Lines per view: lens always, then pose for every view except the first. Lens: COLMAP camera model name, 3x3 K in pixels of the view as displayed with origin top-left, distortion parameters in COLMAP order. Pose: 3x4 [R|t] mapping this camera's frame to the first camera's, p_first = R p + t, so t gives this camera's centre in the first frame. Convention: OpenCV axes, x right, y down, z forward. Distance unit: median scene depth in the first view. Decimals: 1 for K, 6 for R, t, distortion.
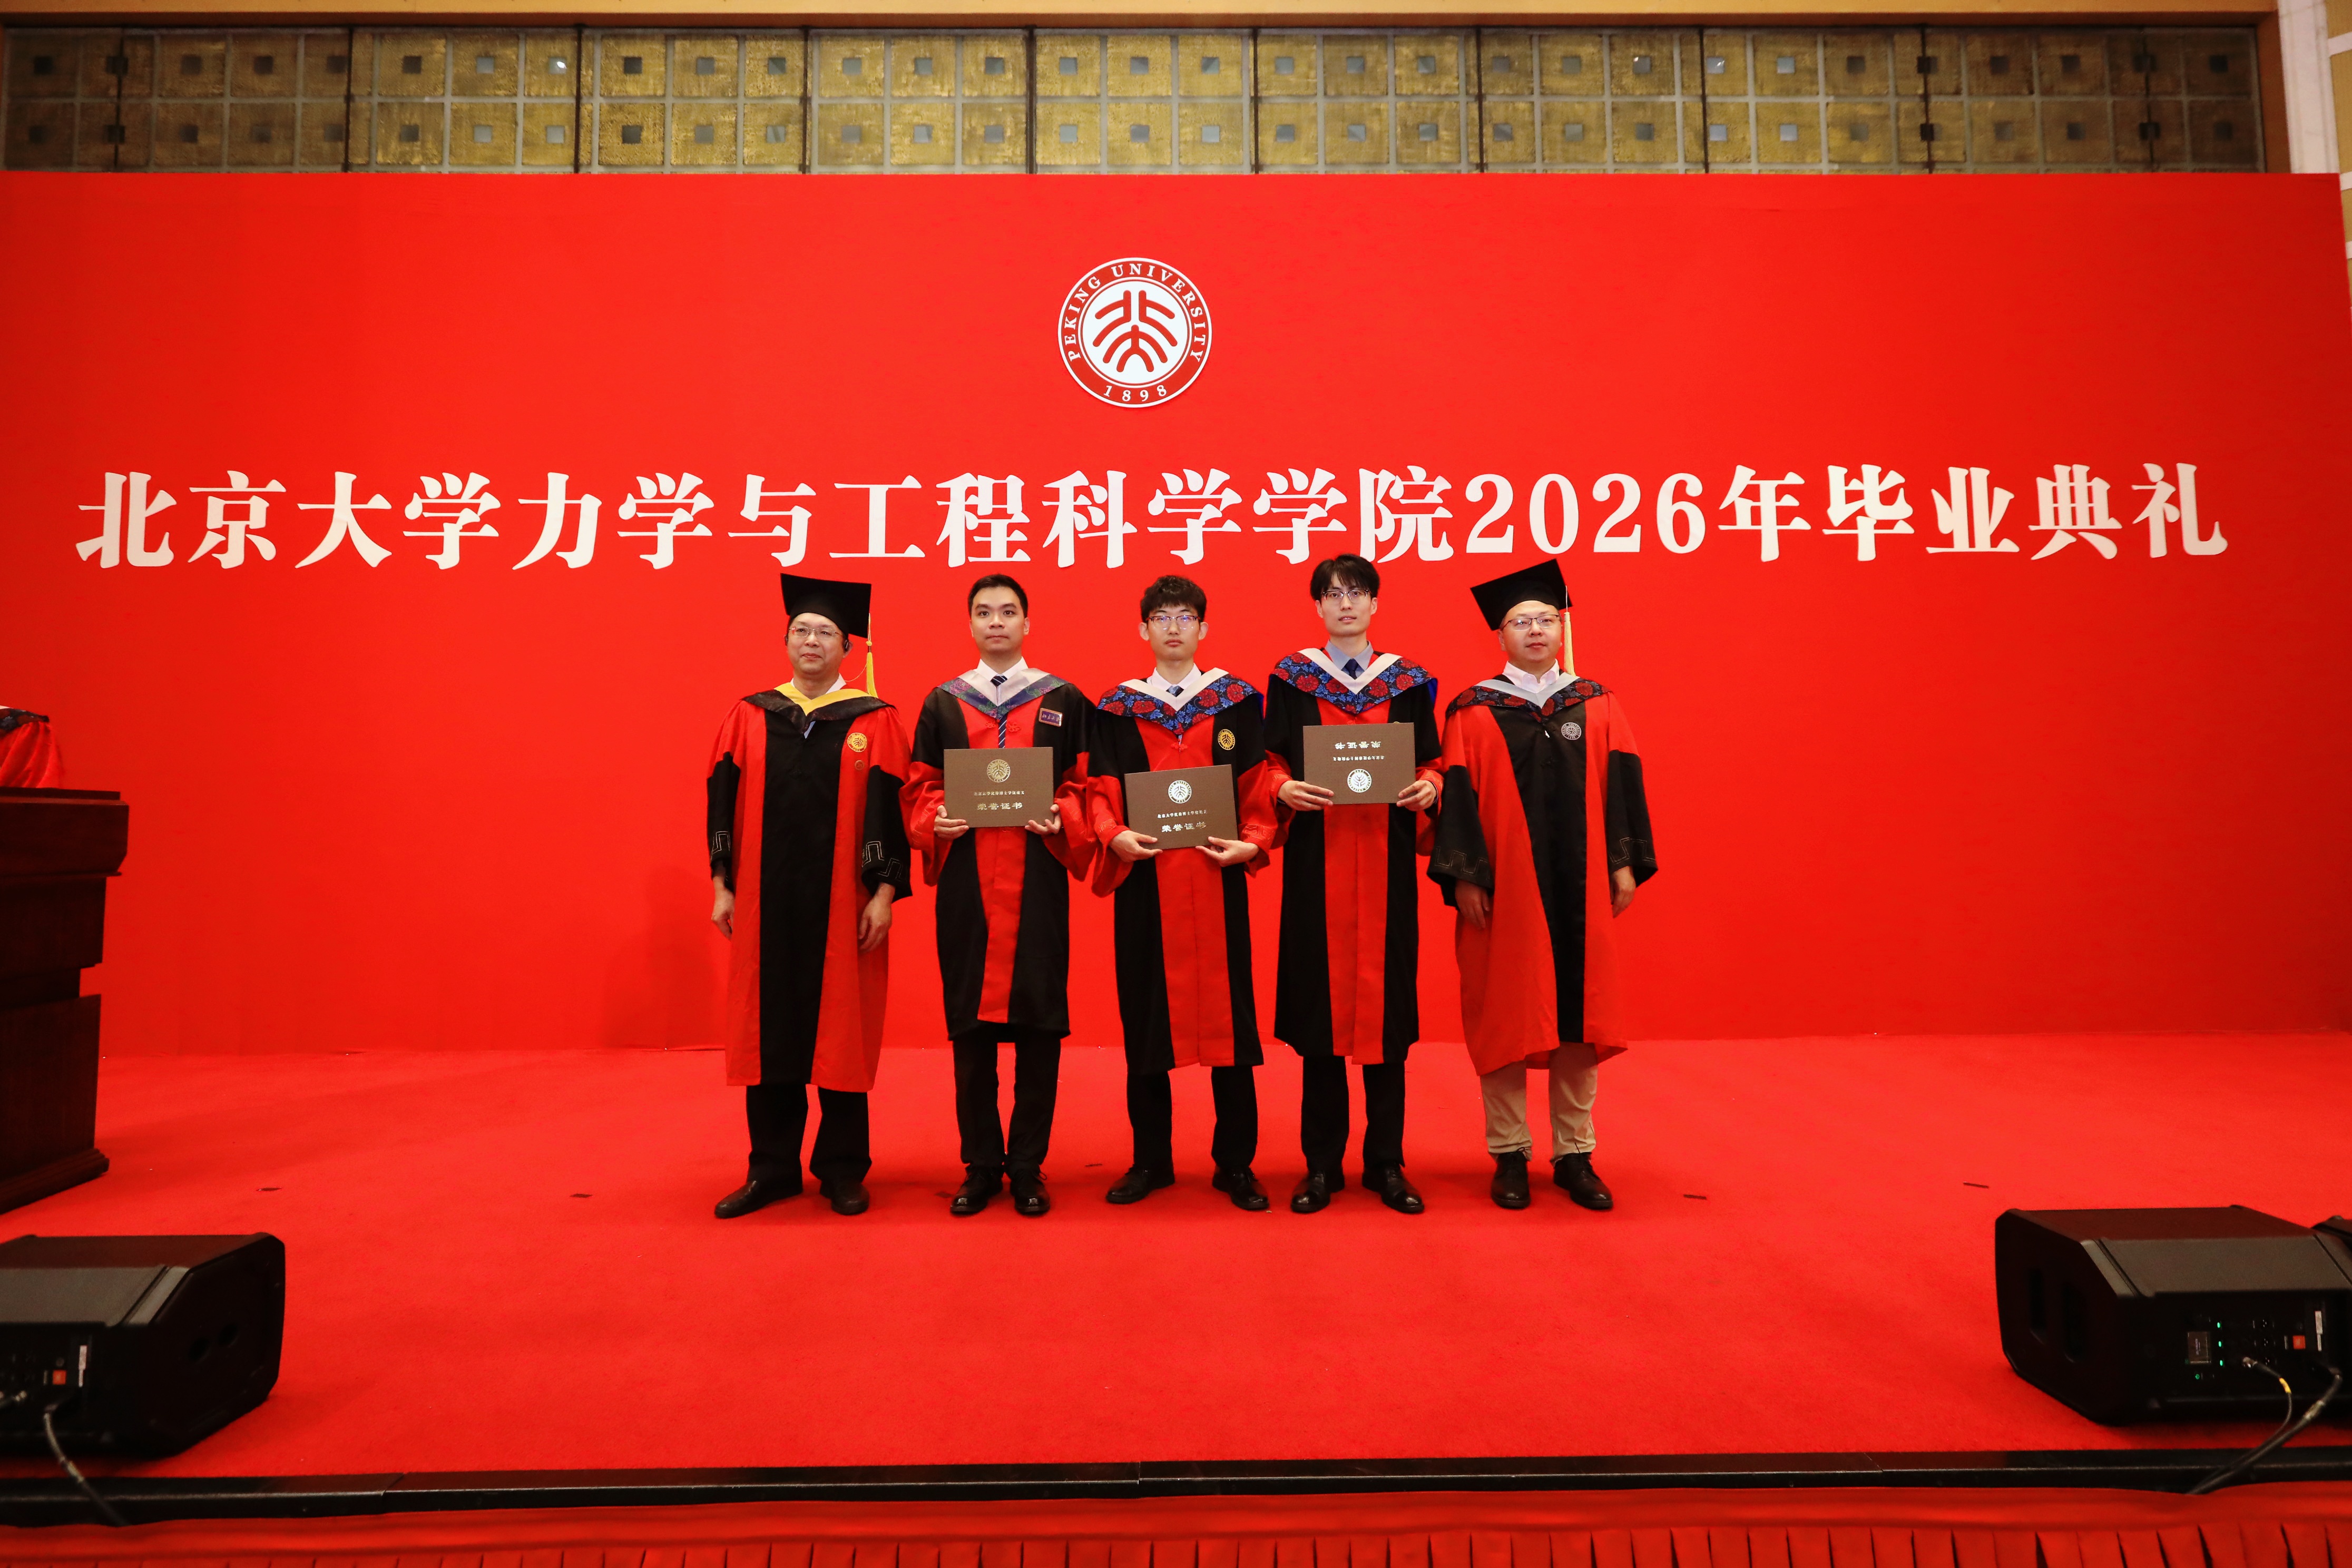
lens RADIAL K [[1045.4, 0, 1183.4], [0, 1045.4, 788.2], [0, 0, 1]] dist [-0.003530, 0.000308]
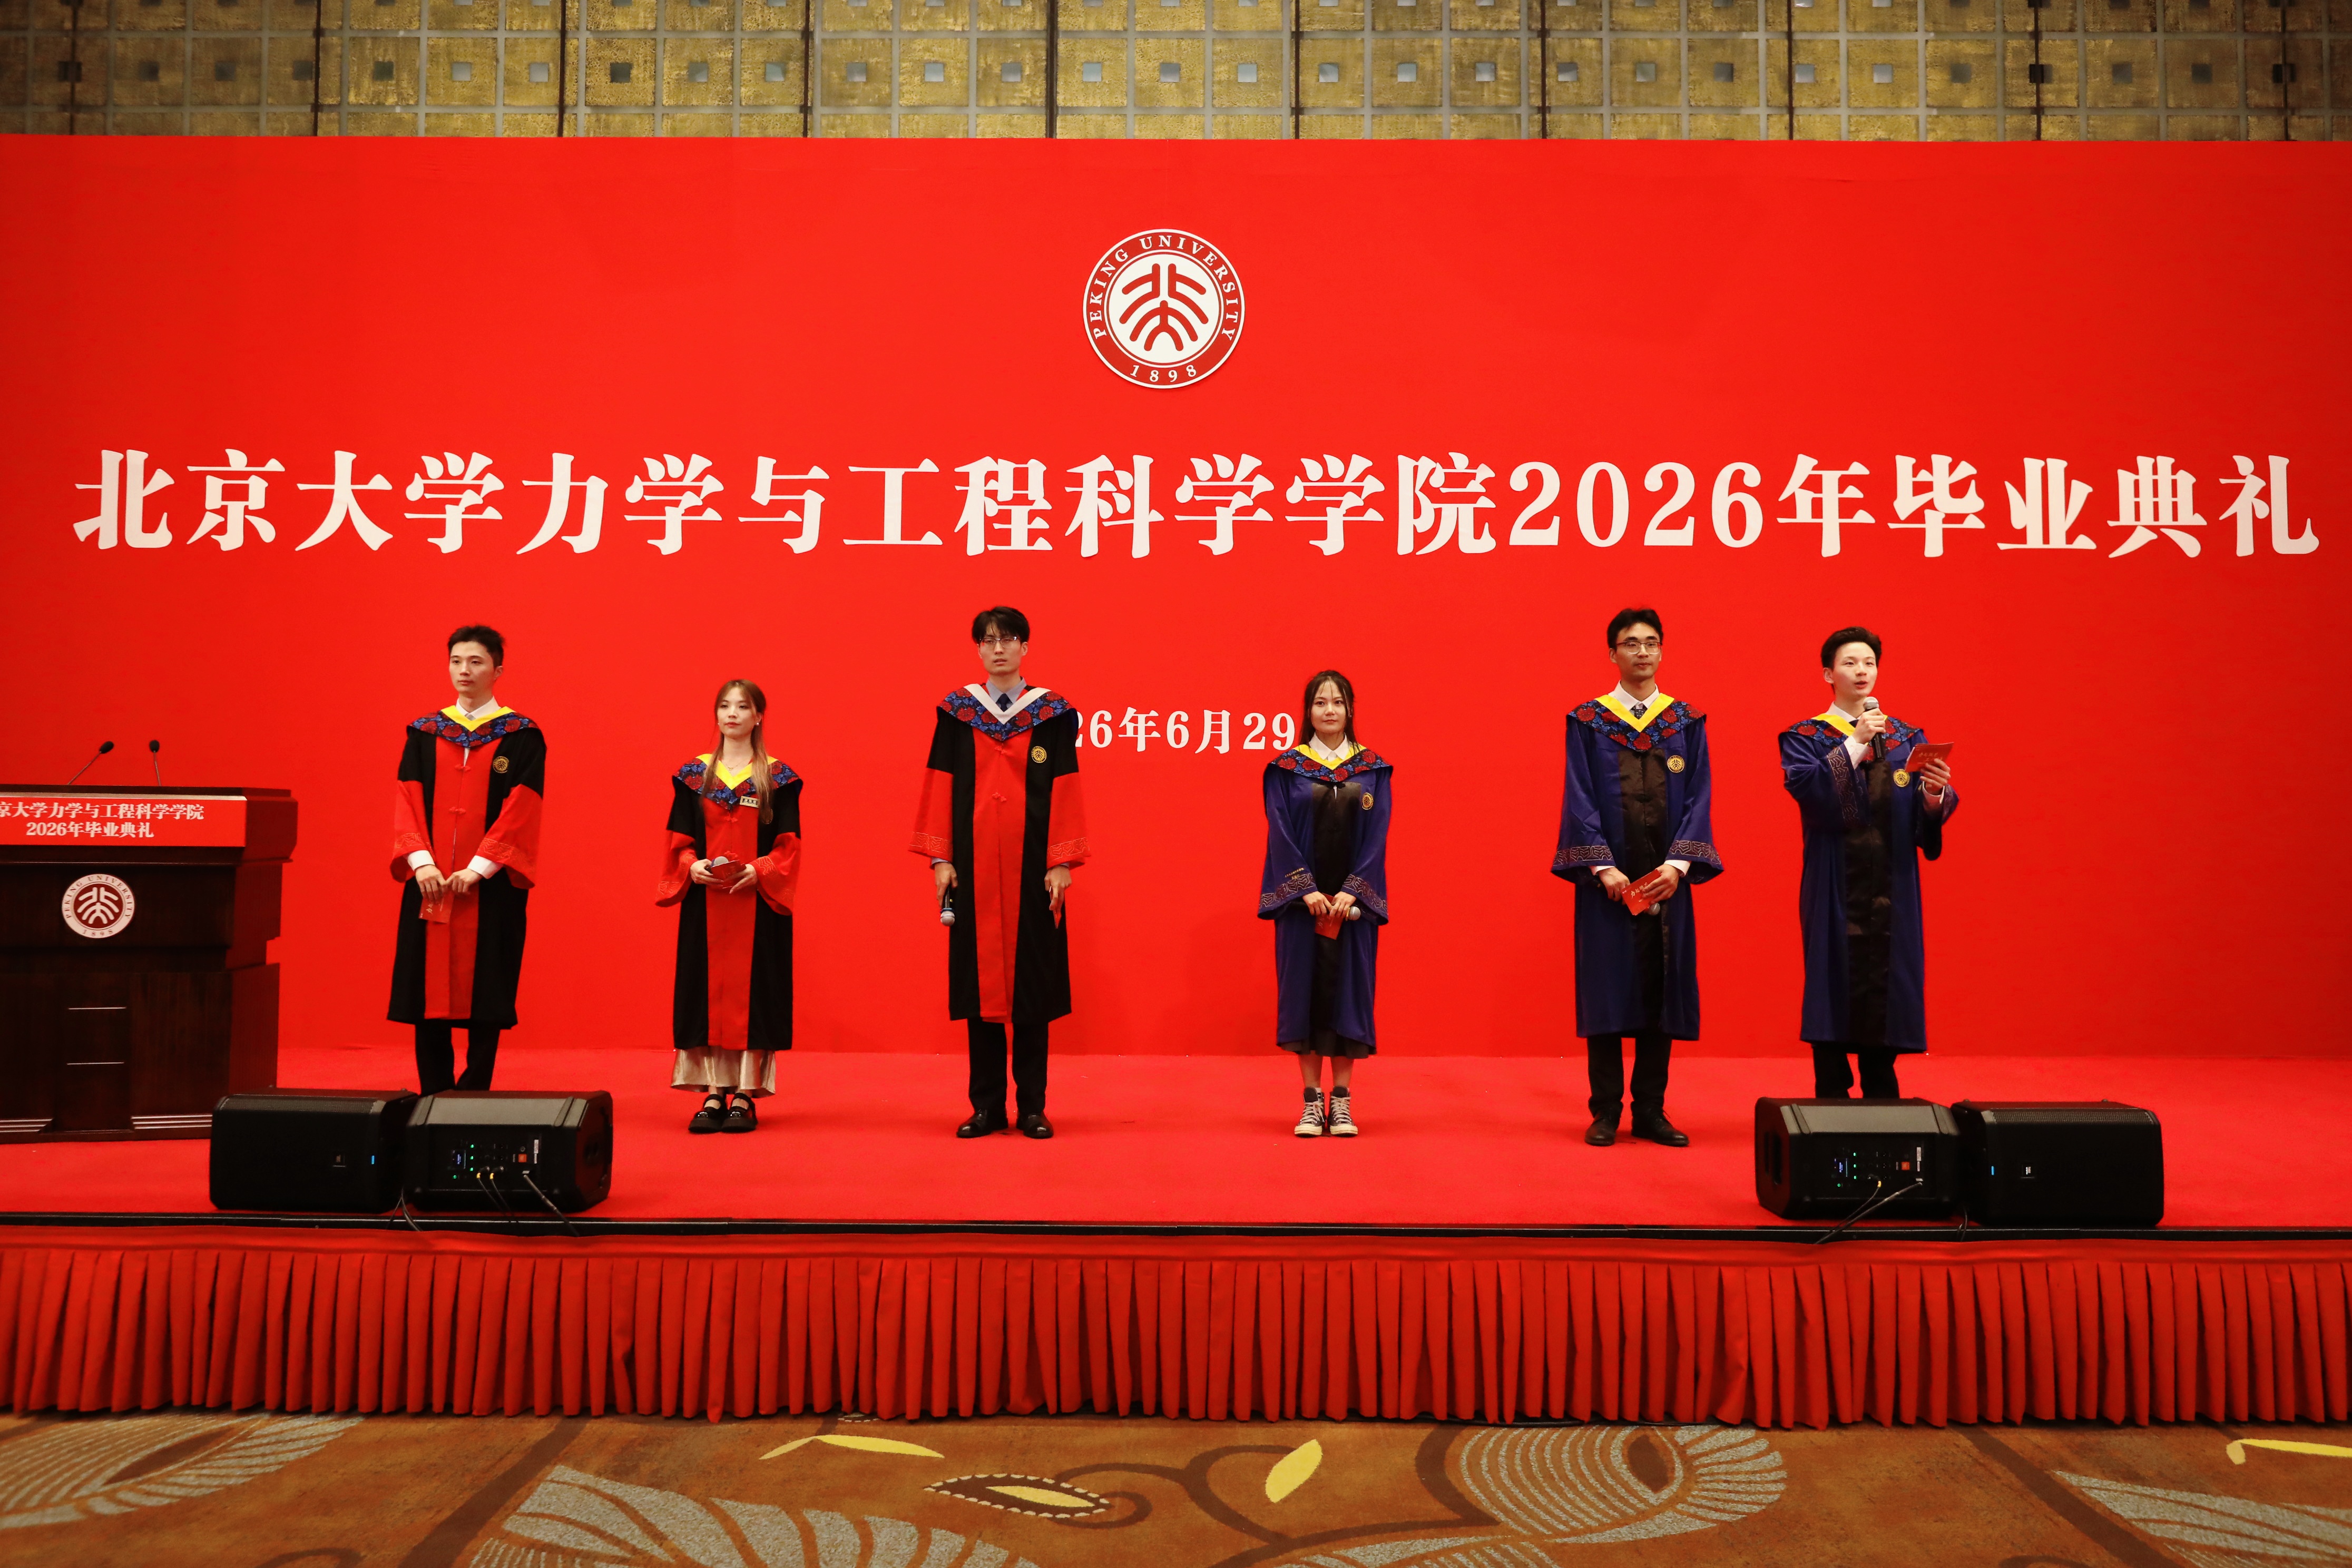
lens RADIAL K [[1738.3, 0, 1176.0], [0, 1738.3, 784.0], [0, 0, 1]] dist [-0.009300, -0.000925]
pose [[0.999739, 0.011863, -0.019548, 0.000736], [-0.011573, 0.999822, 0.014872, -0.027399], [0.019721, -0.014641, 0.999698, -0.589291]]
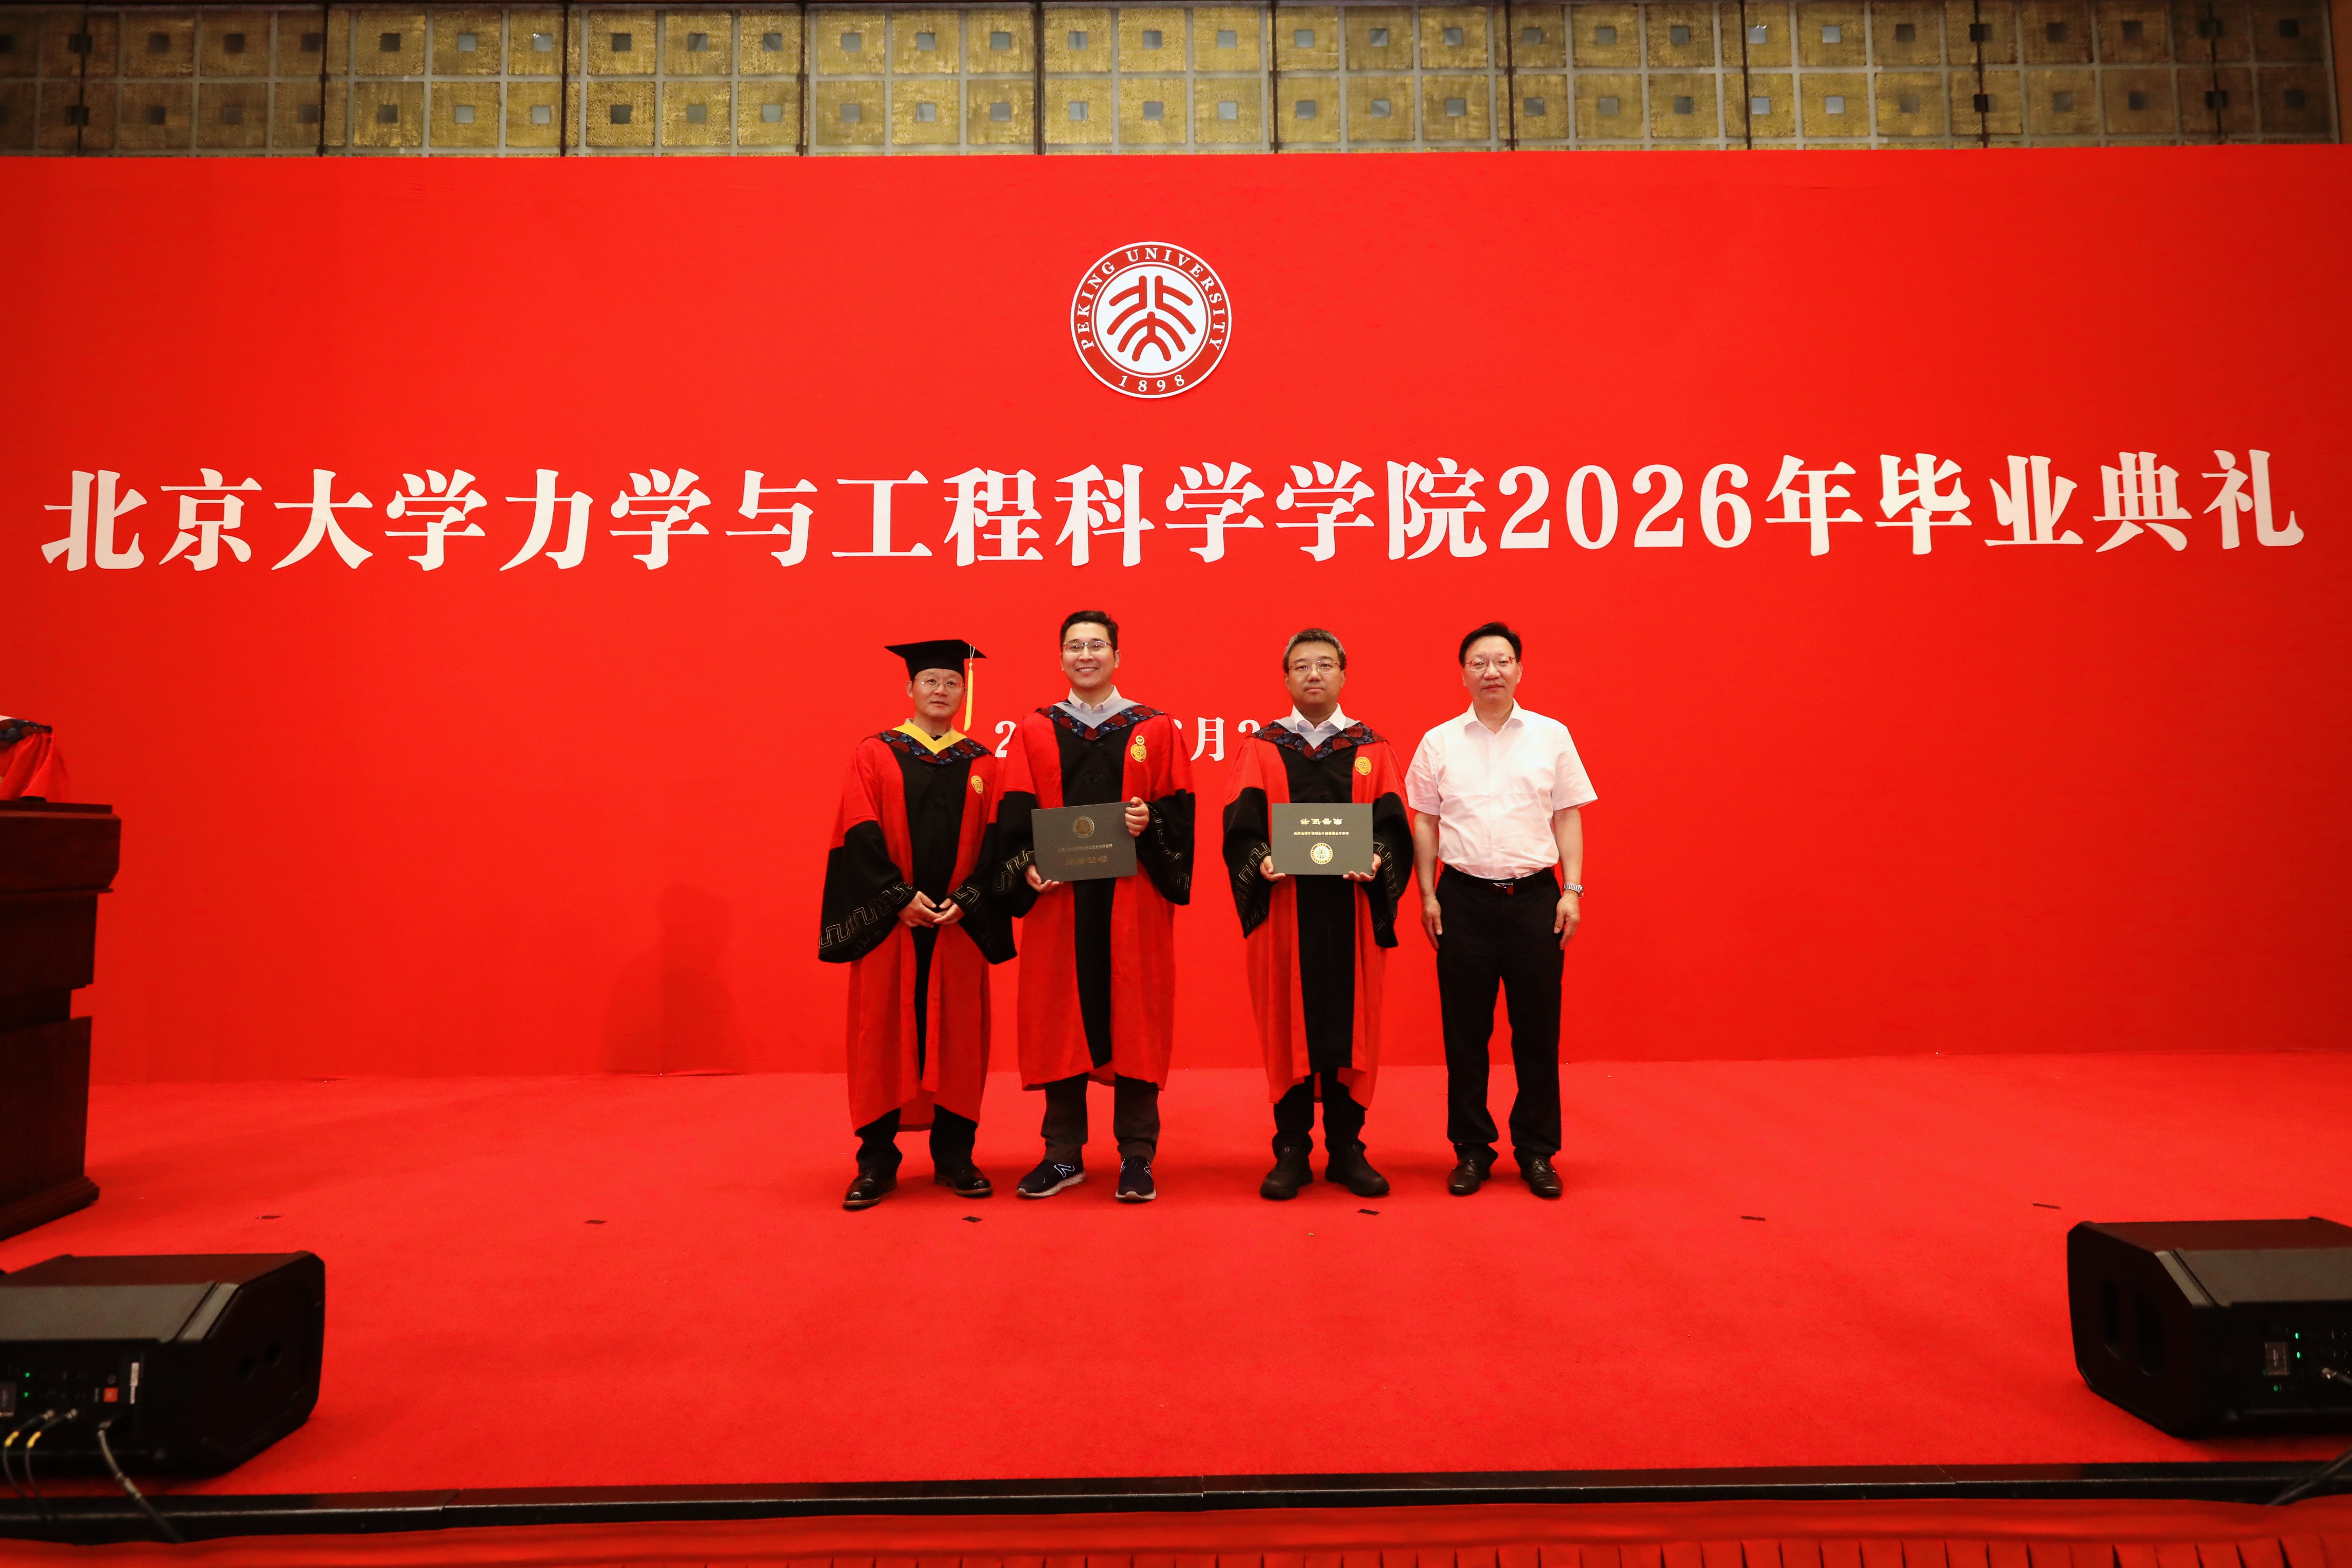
lens RADIAL K [[1126.9, 0, 1179.3], [0, 1126.9, 787.2], [0, 0, 1]] dist [-0.000139, -0.000136]
pose [[0.999987, -0.004491, -0.002464, -0.020054], [0.004467, 0.999942, -0.009830, 0.001155], [0.002508, 0.009819, 0.999949, -0.025543]]
